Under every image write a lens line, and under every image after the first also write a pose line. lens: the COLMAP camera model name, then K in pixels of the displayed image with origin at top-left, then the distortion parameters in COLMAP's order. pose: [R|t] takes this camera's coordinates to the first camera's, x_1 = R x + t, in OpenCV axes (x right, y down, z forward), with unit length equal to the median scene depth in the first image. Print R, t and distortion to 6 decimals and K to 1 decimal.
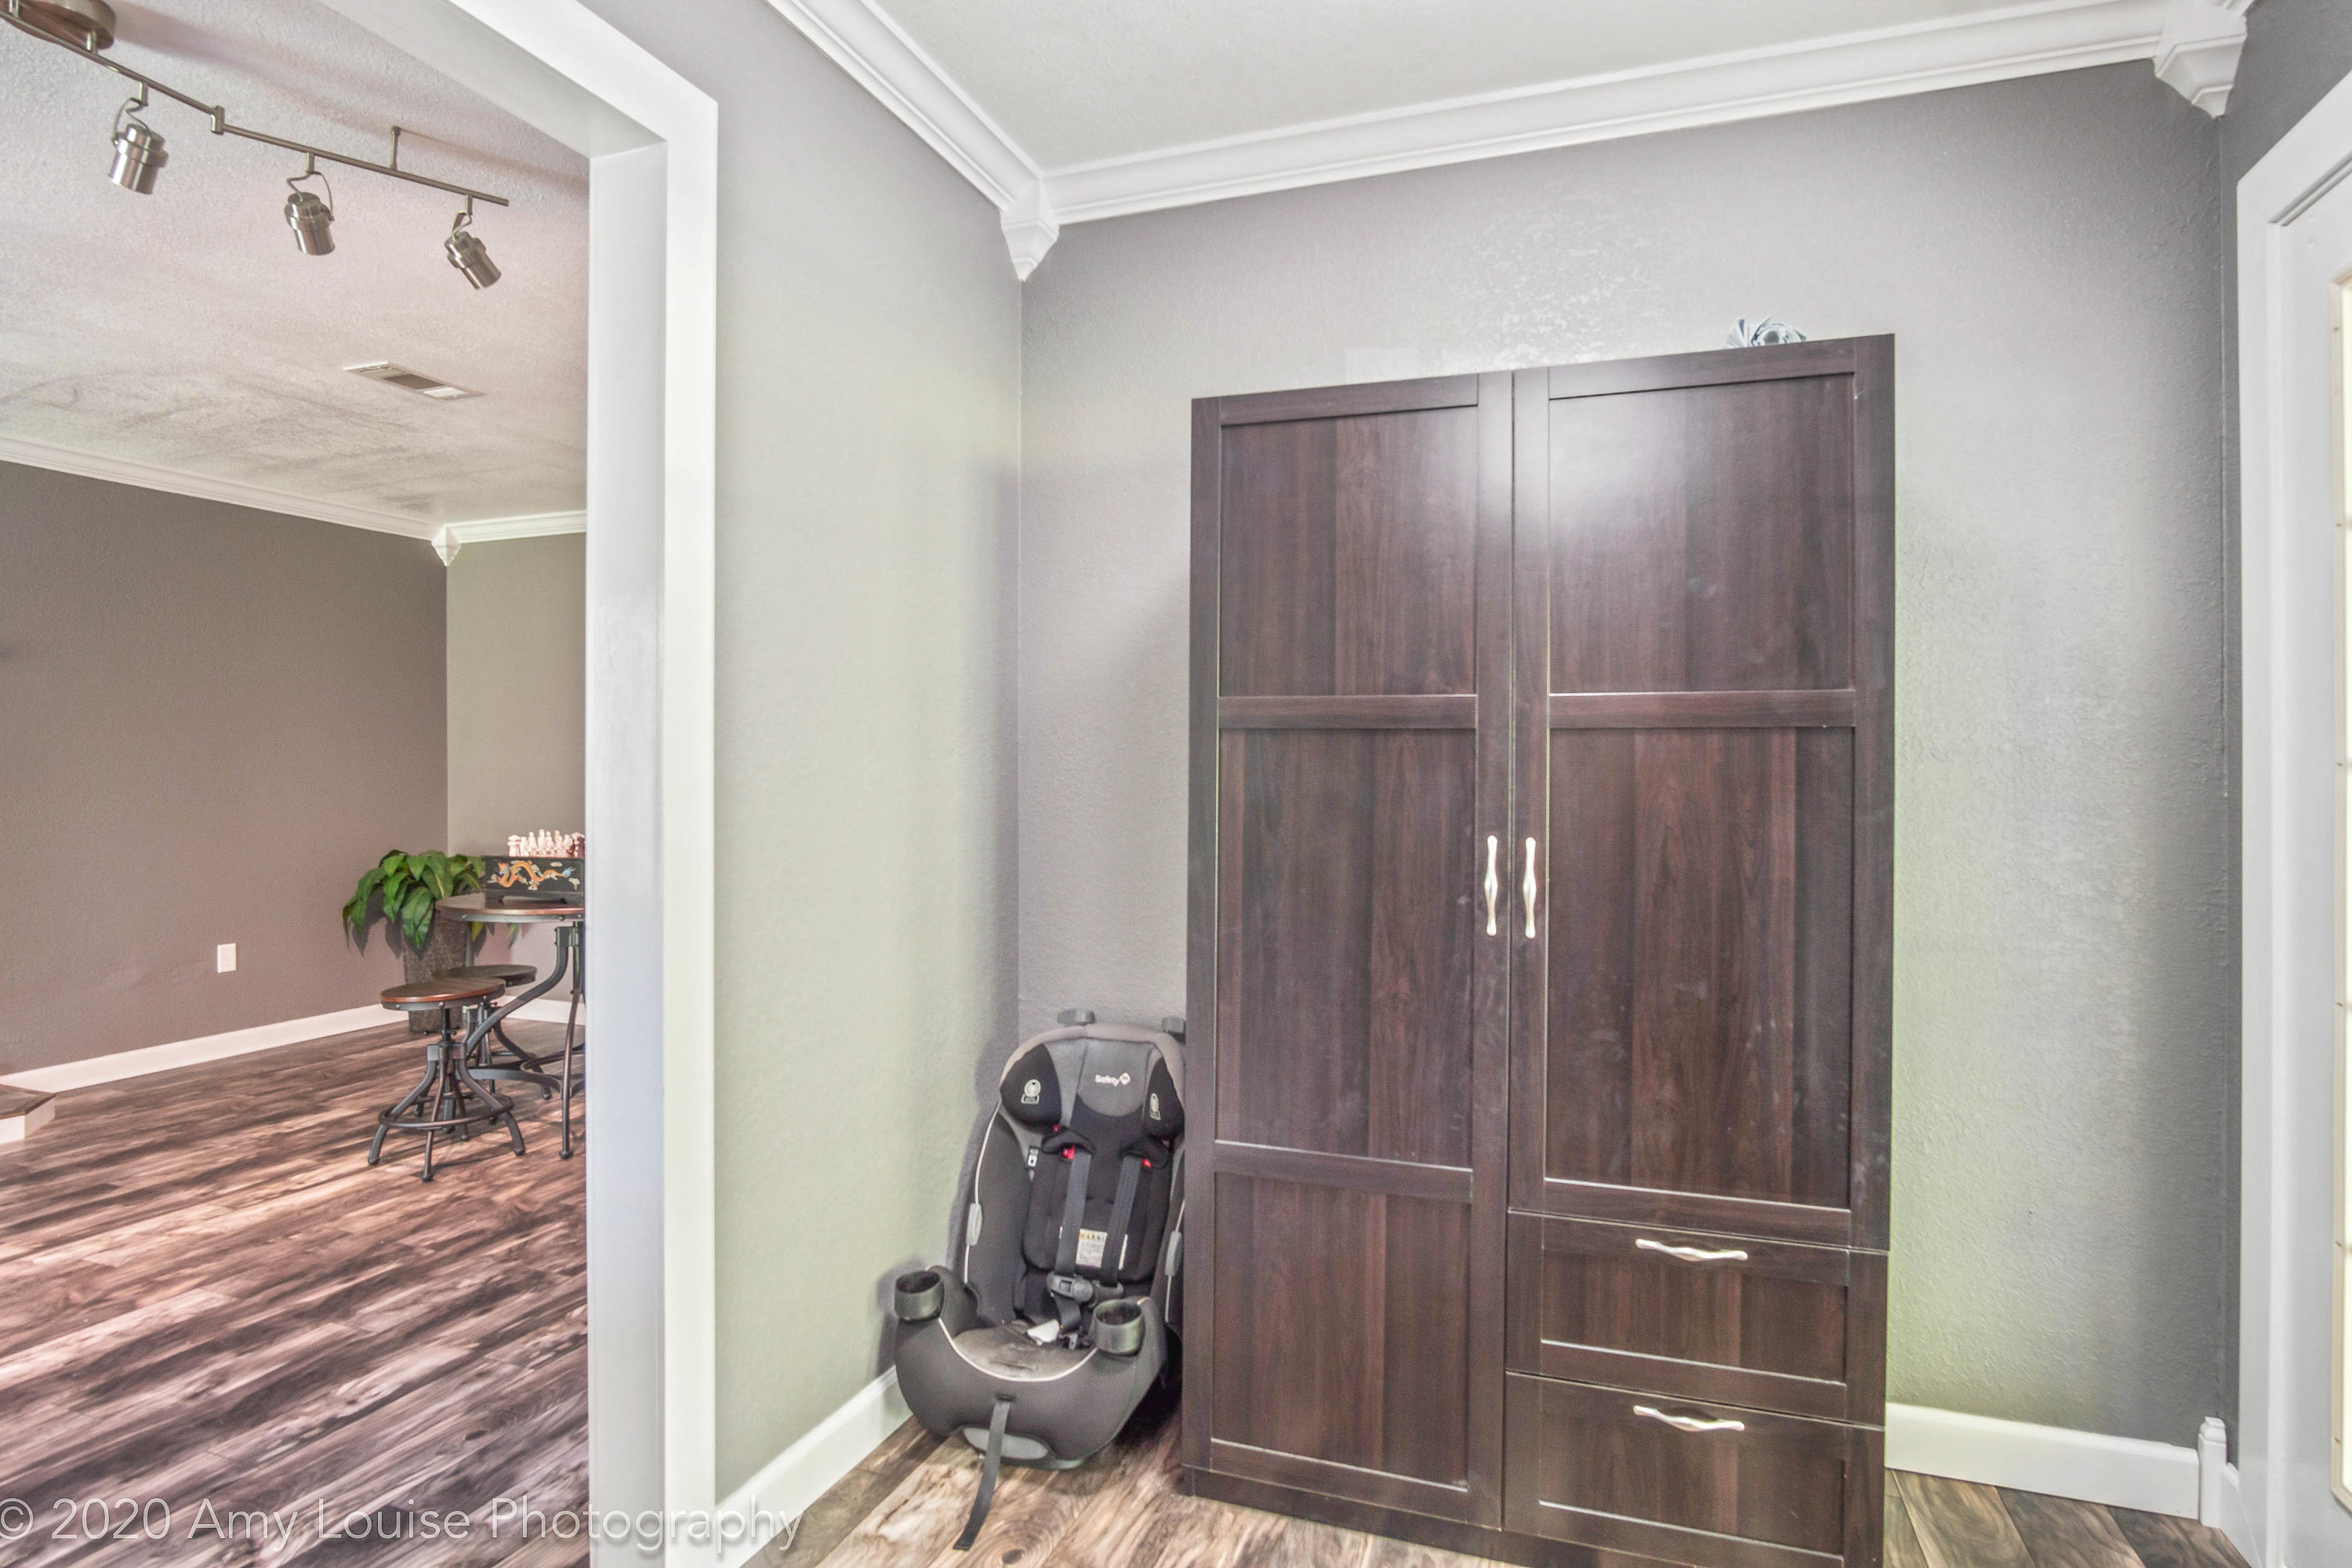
lens RADIAL K [[1263.4, 0, 1167.2], [0, 1263.4, 777.1], [0, 0, 1]] dist [-0.033447, 0.010615]
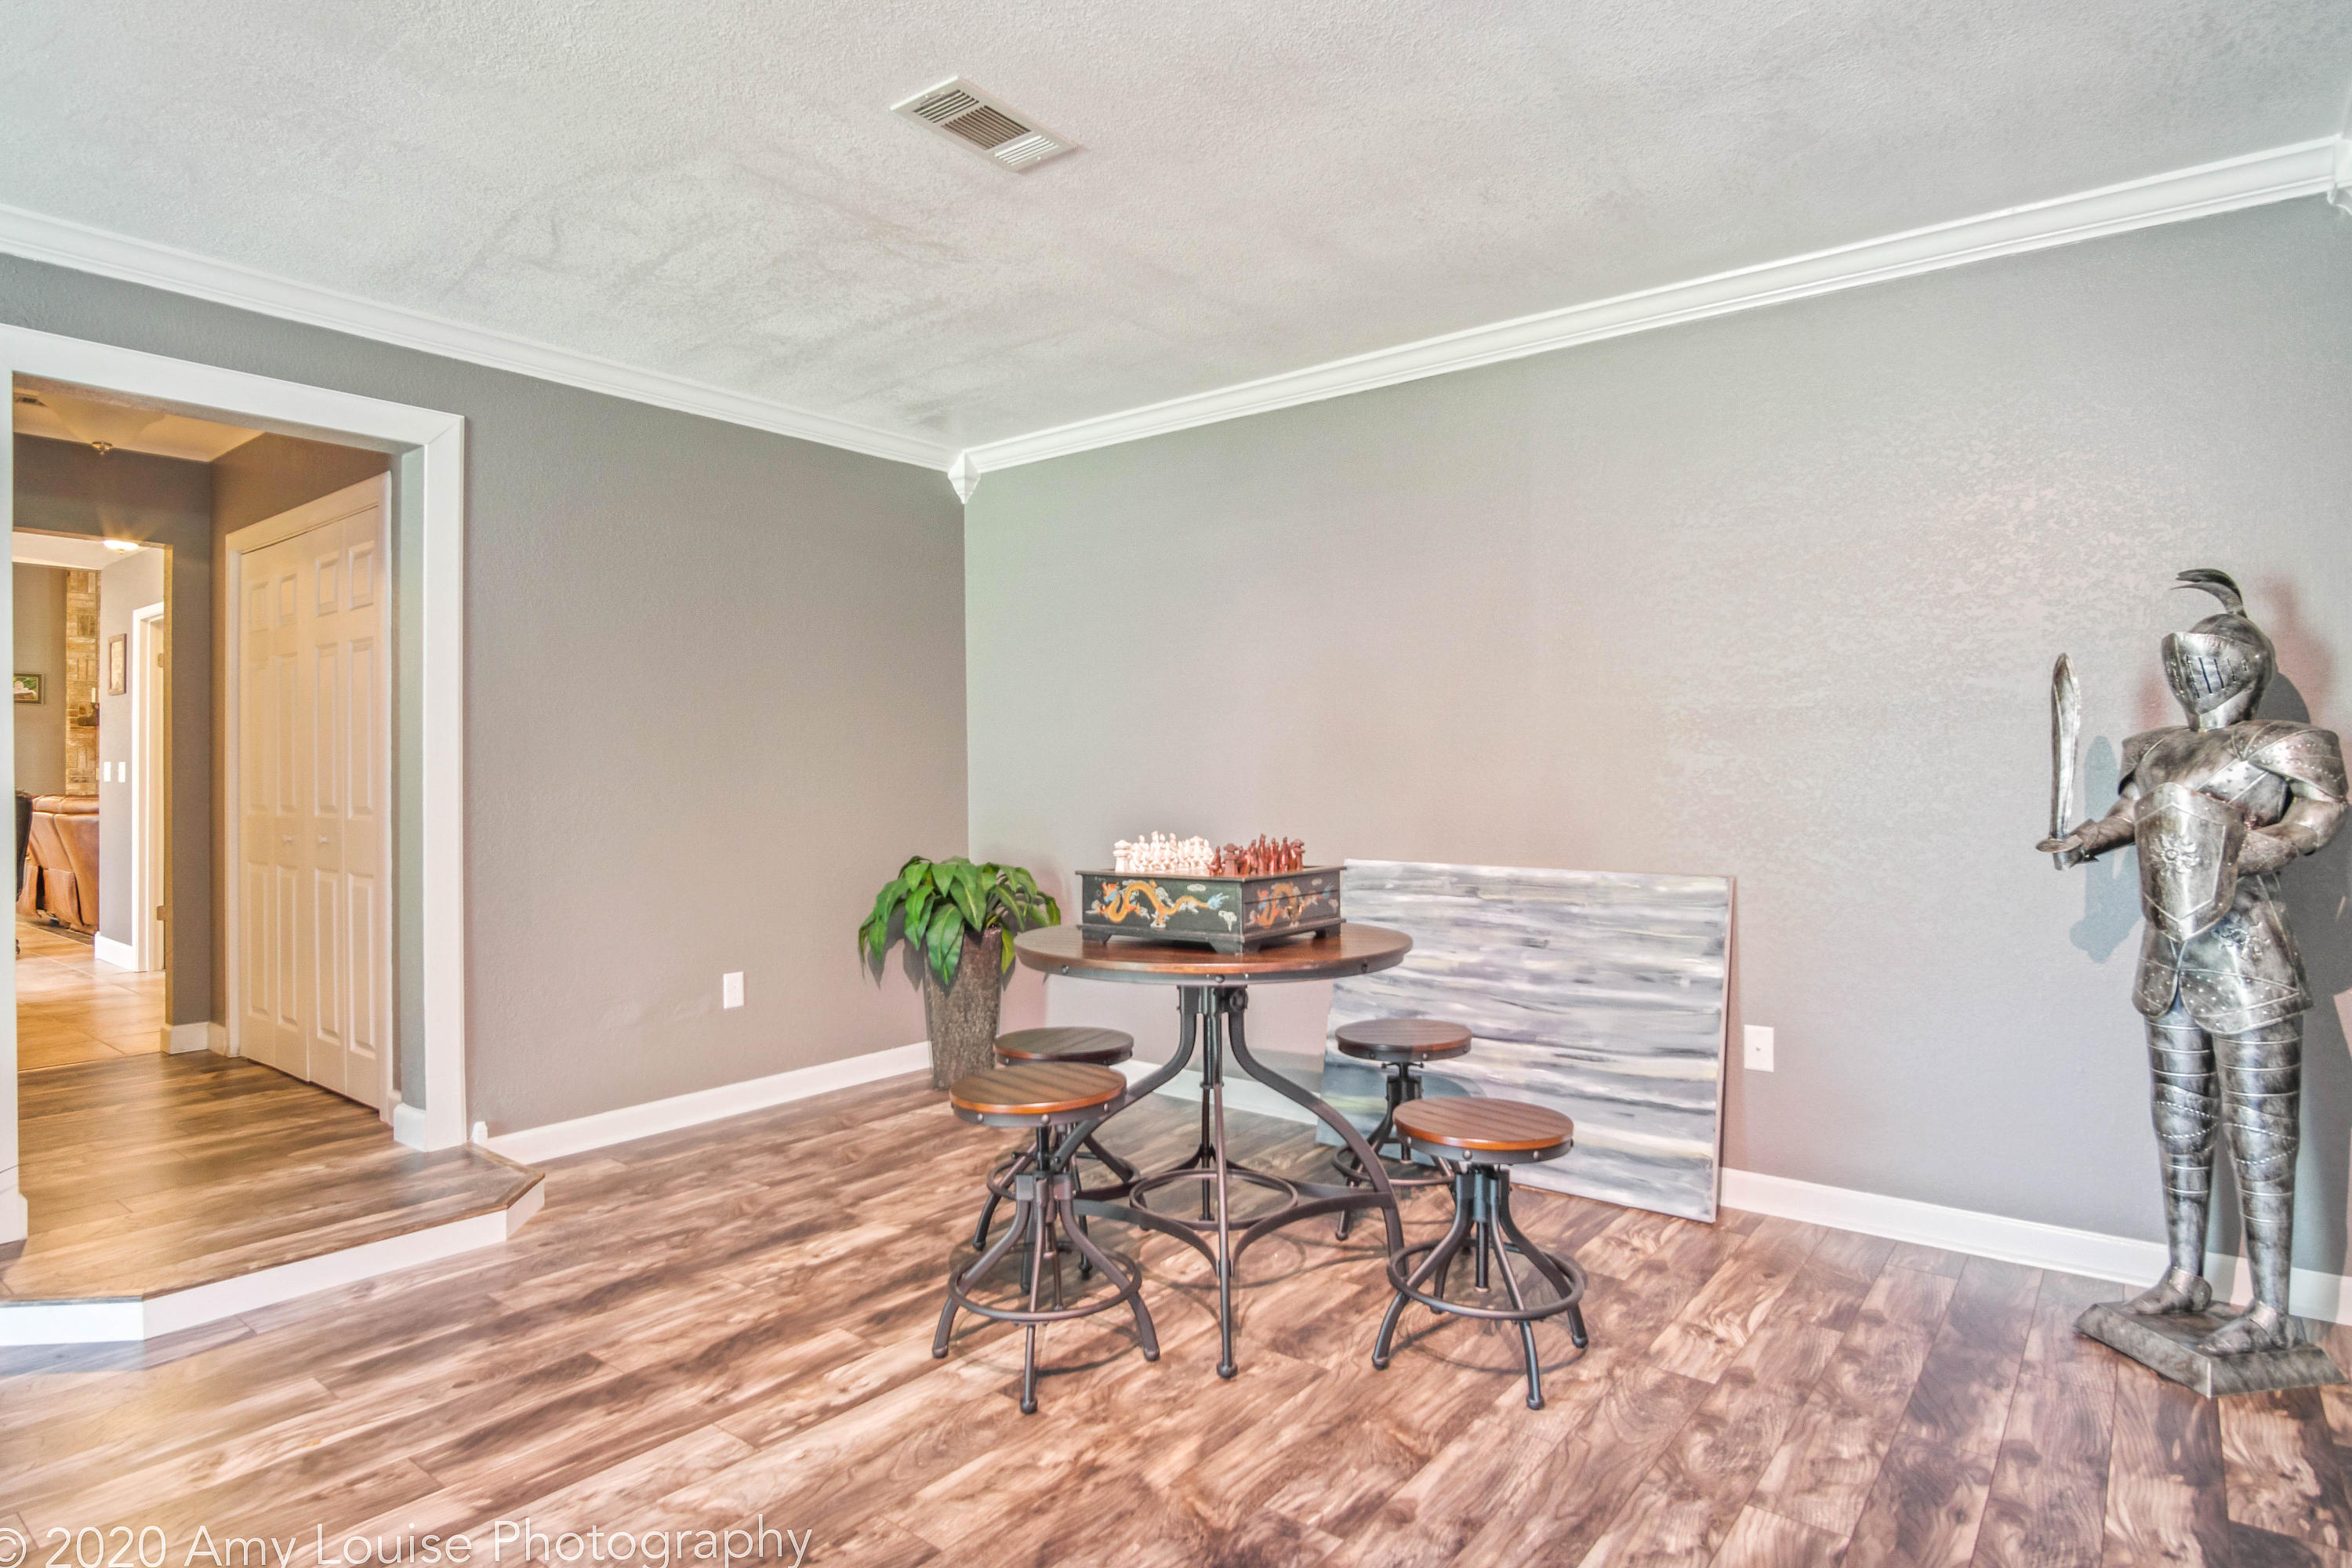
lens RADIAL K [[1263.4, 0, 1165.9], [0, 1263.4, 779.0], [0, 0, 1]] dist [-0.033447, 0.010615]
pose [[0.952368, -0.007054, -0.304870, -0.303322], [0.007044, 0.999975, -0.001134, 0.015862], [0.304870, -0.001067, 0.952393, 0.390910]]
